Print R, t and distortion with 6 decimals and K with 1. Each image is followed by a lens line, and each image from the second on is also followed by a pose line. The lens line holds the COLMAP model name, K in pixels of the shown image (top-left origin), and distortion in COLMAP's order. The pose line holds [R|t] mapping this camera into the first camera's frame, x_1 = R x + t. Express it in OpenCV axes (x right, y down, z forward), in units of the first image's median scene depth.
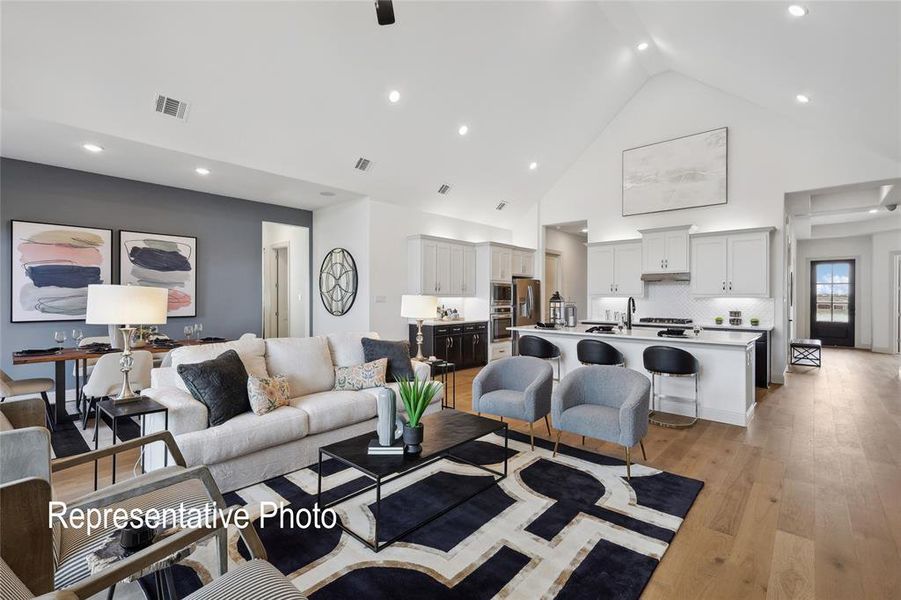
lens RADIAL K [[399.1, 0, 450.5], [0, 399.1, 300.0], [0, 0, 1]] dist [0.003088, 0.000350]
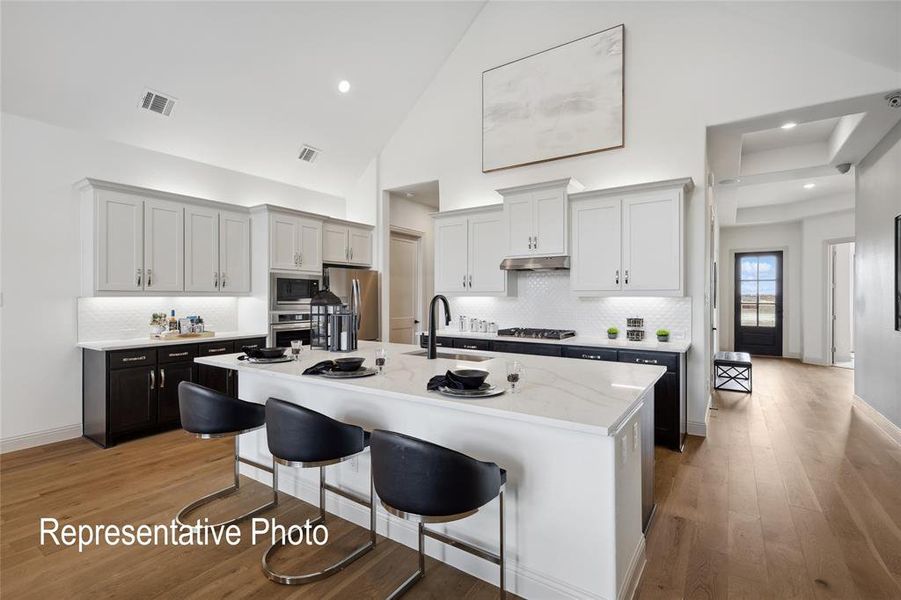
lens RADIAL K [[413.7, 0, 450.5], [0, 413.7, 300.0], [0, 0, 1]] dist [0.004340, 0.000338]
pose [[0.989768, -0.001552, 0.142676, 0.309719], [0.001804, 0.999997, -0.001637, 0.000058], [-0.142673, 0.001877, 0.989768, 0.371418]]
